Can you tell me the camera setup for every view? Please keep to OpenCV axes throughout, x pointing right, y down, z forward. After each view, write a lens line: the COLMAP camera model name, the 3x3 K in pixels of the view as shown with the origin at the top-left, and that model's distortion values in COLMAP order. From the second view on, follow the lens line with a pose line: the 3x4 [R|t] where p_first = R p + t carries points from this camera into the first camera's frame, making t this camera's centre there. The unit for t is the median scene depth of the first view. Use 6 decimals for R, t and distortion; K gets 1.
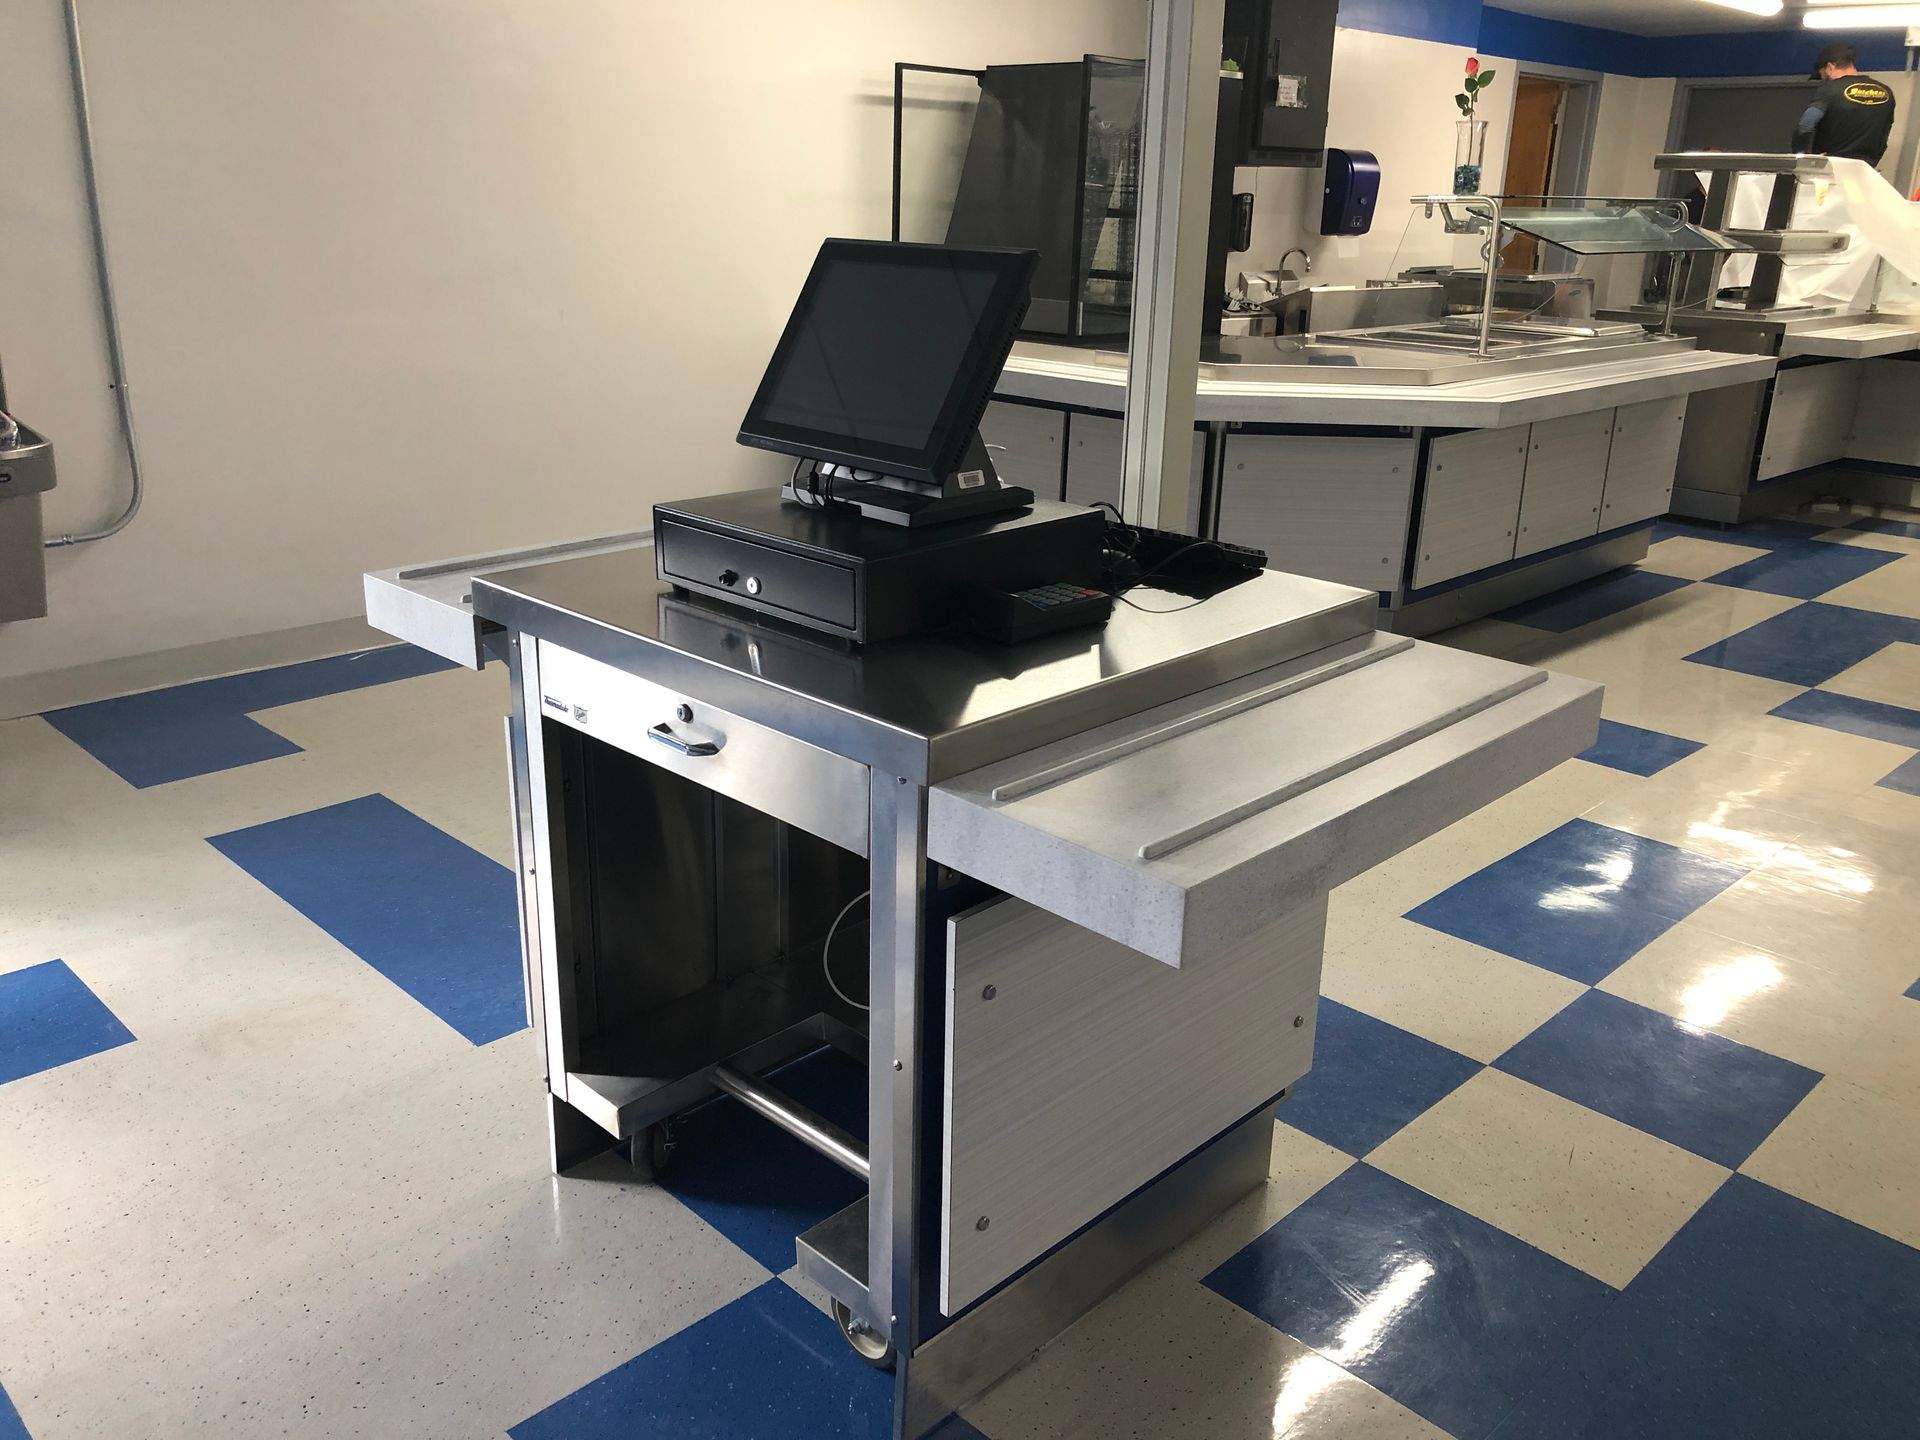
lens RADIAL K [[1557.0, 0, 969.8], [0, 1557.0, 693.0], [0, 0, 1]] dist [0.041223, -0.002998]
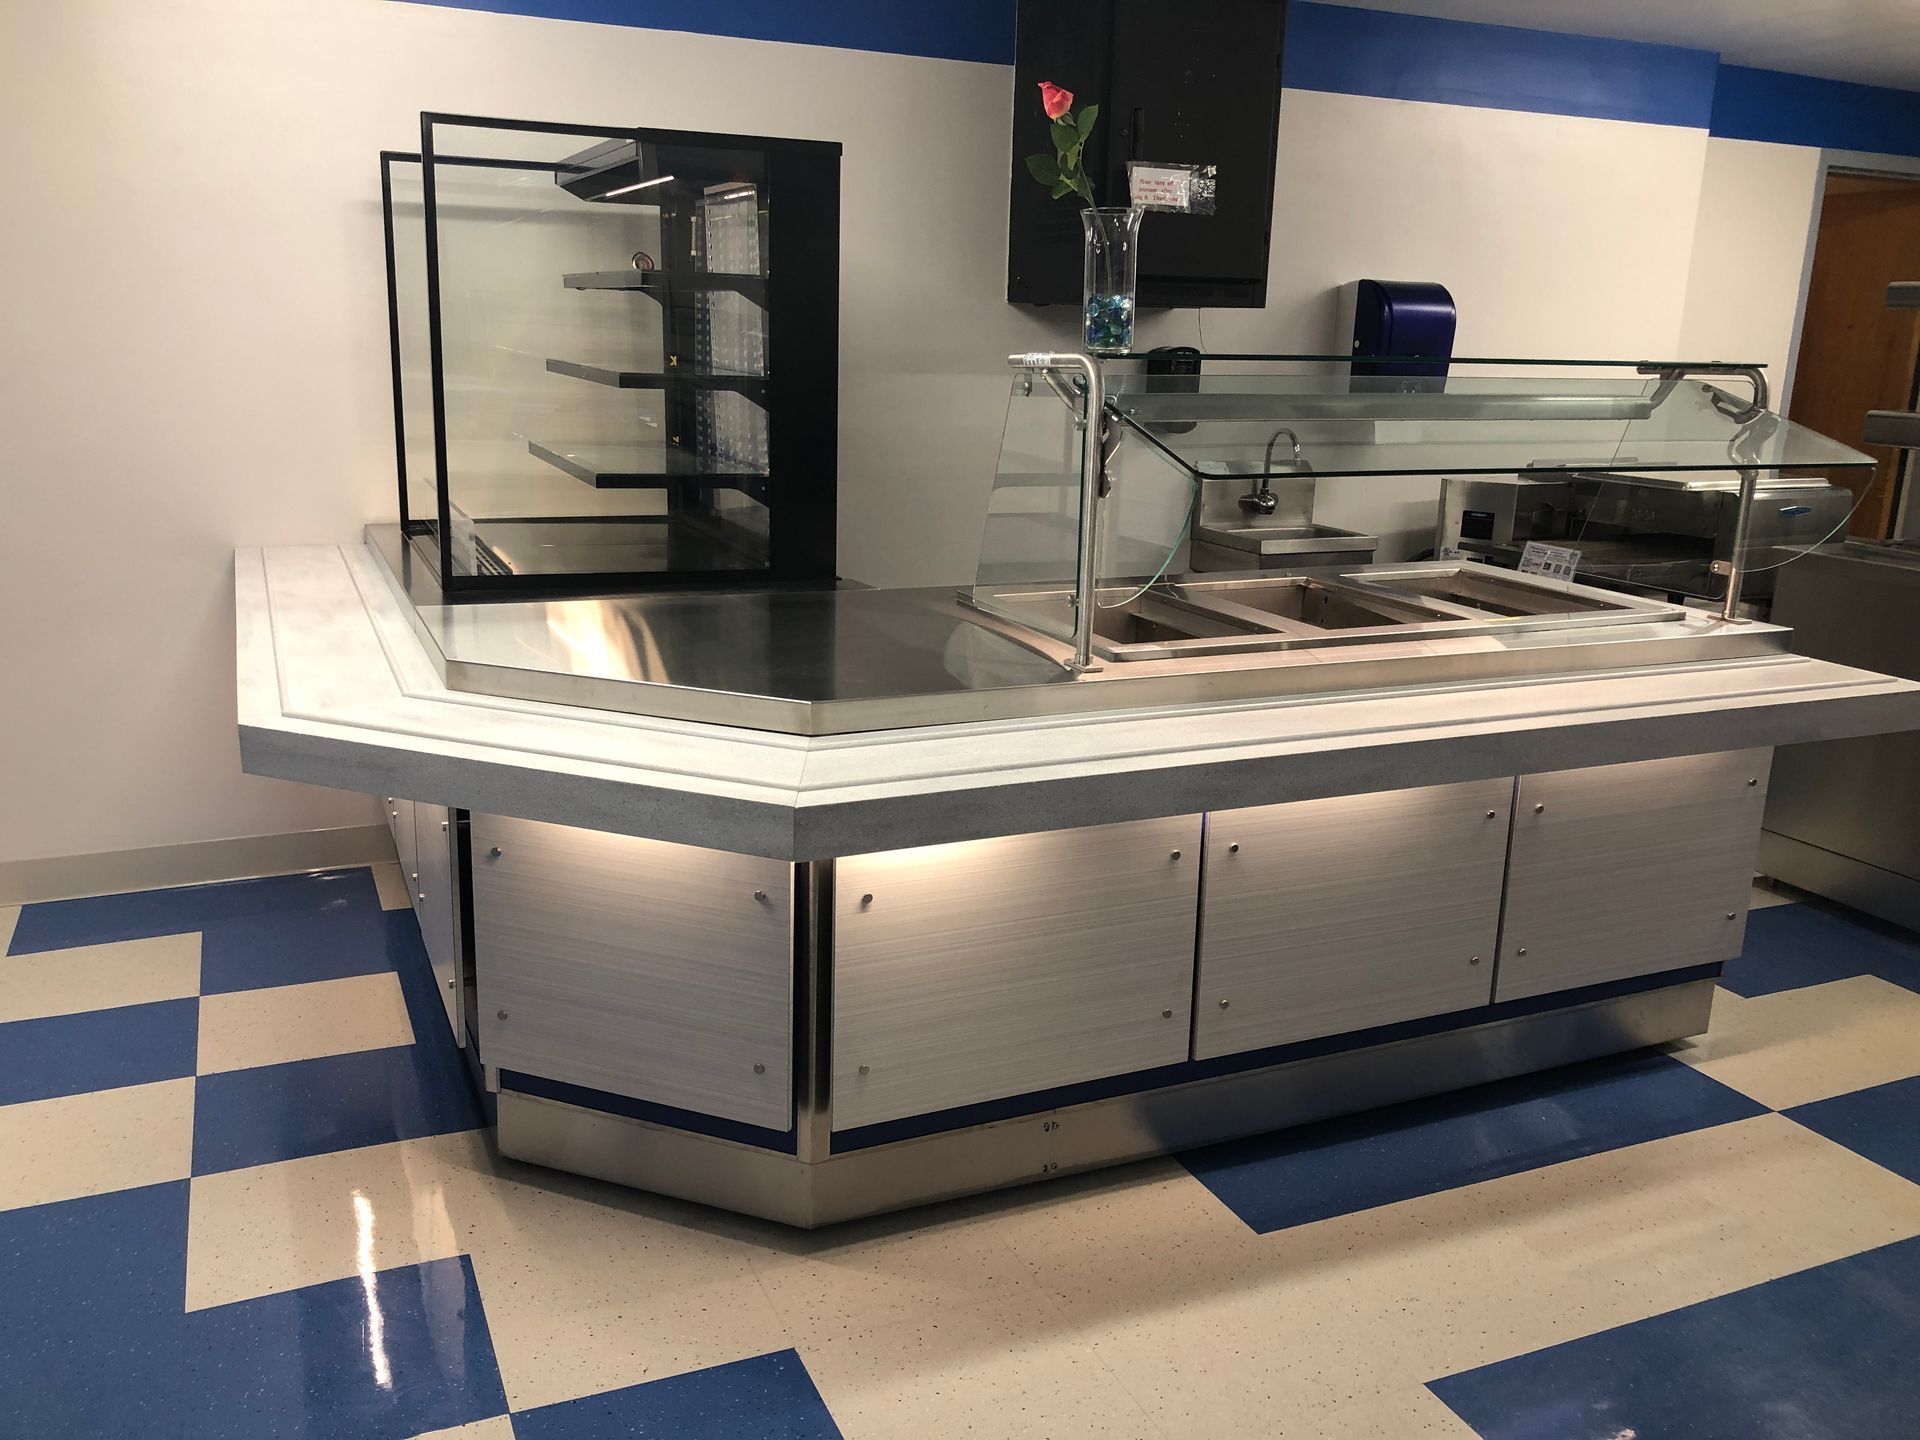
lens RADIAL K [[1591.1, 0, 958.5], [0, 1591.1, 702.7], [0, 0, 1]] dist [0.029660, -0.003219]
pose [[0.934948, 0.079223, -0.345826, 0.370041], [-0.110264, 0.991363, -0.070998, -0.129153], [0.337214, 0.104511, 0.935609, 0.406352]]
